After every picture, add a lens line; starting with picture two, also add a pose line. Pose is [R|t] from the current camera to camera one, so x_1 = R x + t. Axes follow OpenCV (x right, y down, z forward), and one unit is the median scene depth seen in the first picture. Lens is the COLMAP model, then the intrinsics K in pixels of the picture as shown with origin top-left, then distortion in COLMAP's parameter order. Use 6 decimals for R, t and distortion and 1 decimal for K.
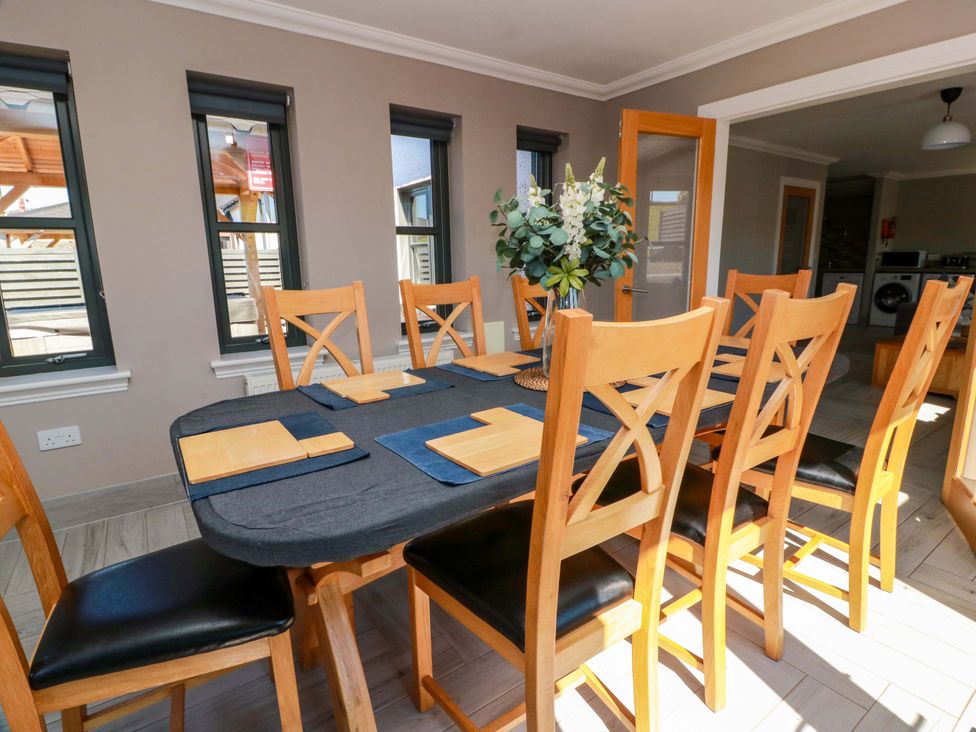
lens RADIAL K [[509.4, 0, 495.0], [0, 509.4, 361.1], [0, 0, 1]] dist [-0.002017, -0.008312]
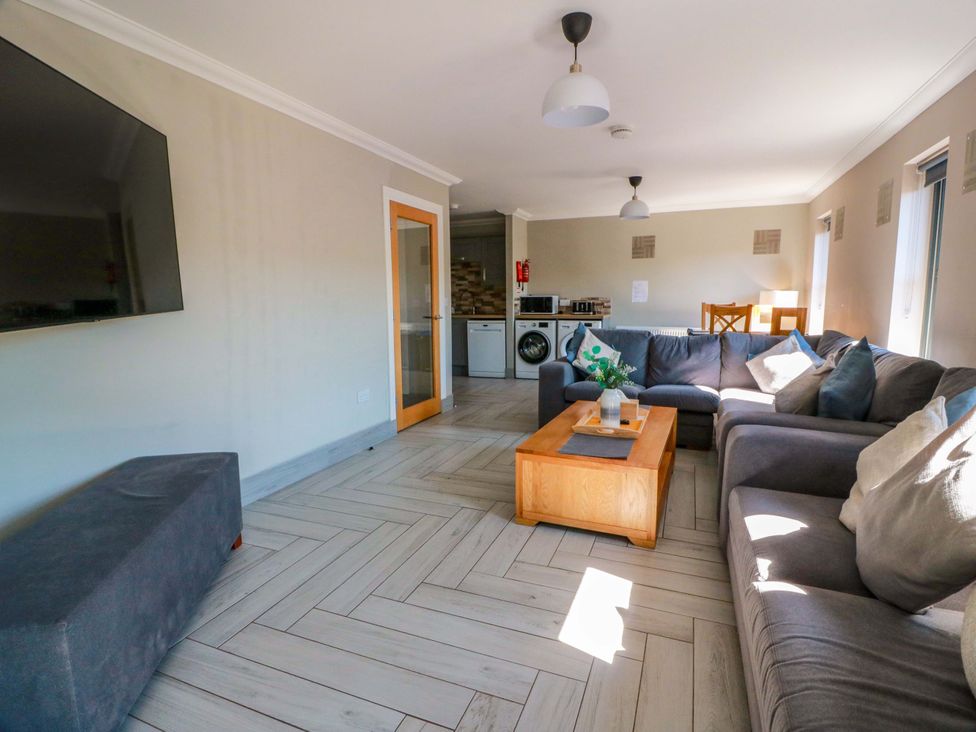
lens RADIAL K [[509.4, 0, 490.0], [0, 509.4, 371.1], [0, 0, 1]] dist [-0.002017, -0.008312]
pose [[0.840539, -0.068425, 0.537412, 0.224814], [0.101180, 0.994365, -0.031644, -0.061156], [-0.532218, 0.080974, 0.842726, 0.276998]]
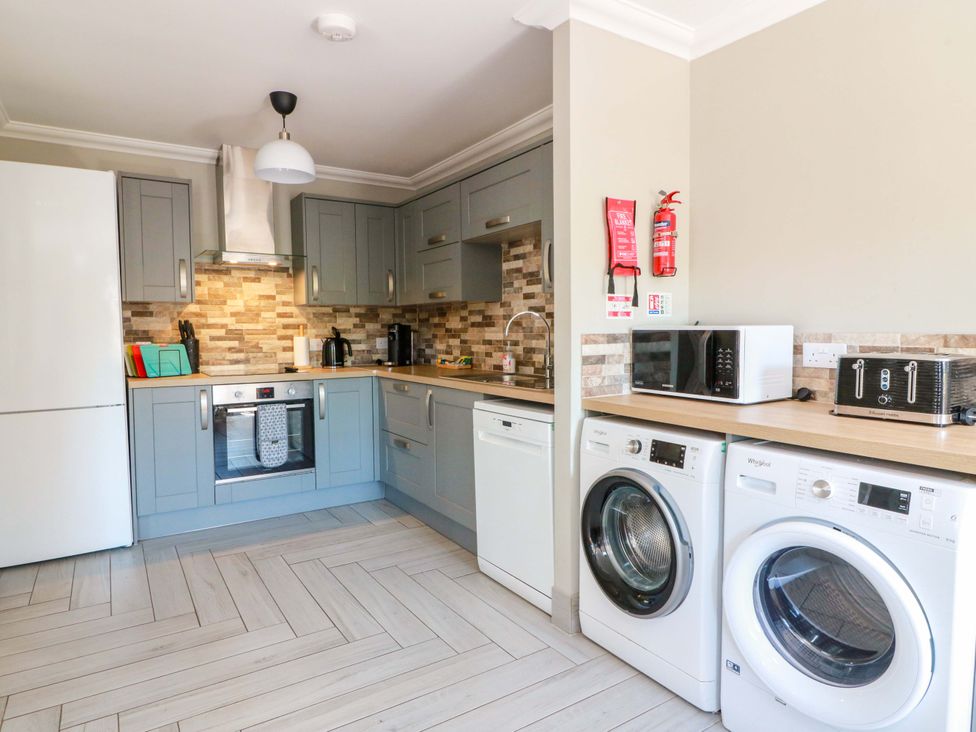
lens RADIAL K [[594.4, 0, 490.9], [0, 594.4, 364.5], [0, 0, 1]] dist [-0.001106, 0.002131]
pose [[0.998769, 0.014902, -0.047305, 0.722604], [-0.021325, 0.990158, -0.138319, -0.159668], [0.044778, 0.139157, 0.989257, 0.725704]]
